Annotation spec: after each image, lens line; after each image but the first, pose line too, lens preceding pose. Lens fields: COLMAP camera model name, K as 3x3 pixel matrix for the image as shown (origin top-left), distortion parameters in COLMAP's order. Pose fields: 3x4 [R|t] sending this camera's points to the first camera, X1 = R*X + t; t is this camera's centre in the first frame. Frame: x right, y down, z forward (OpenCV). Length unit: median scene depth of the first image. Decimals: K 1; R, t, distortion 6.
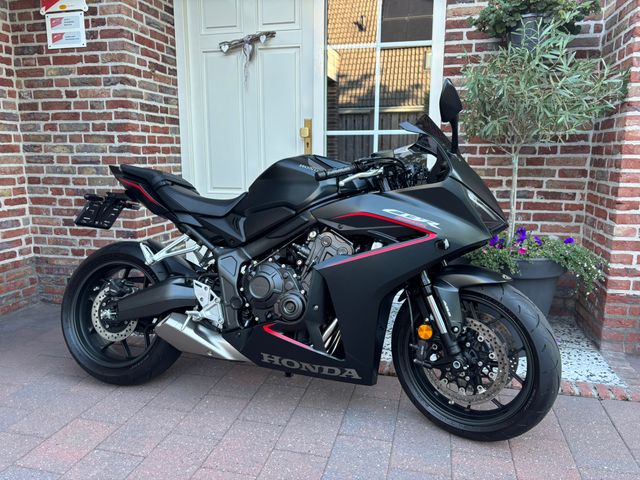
lens RADIAL K [[504.3, 0, 328.0], [0, 504.3, 248.3], [0, 0, 1]] dist [0.009021, -0.005556]
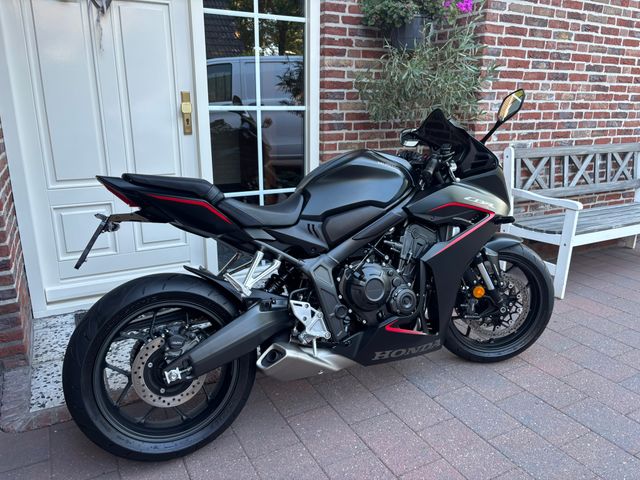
lens RADIAL K [[482.2, 0, 318.4], [0, 482.2, 242.9], [0, 0, 1]] dist [0.040872, -0.056289]
pose [[0.739847, -0.183549, 0.647252, -0.510333], [0.117303, 0.982521, 0.144542, -0.102379], [-0.662469, -0.031015, 0.748447, 0.230144]]
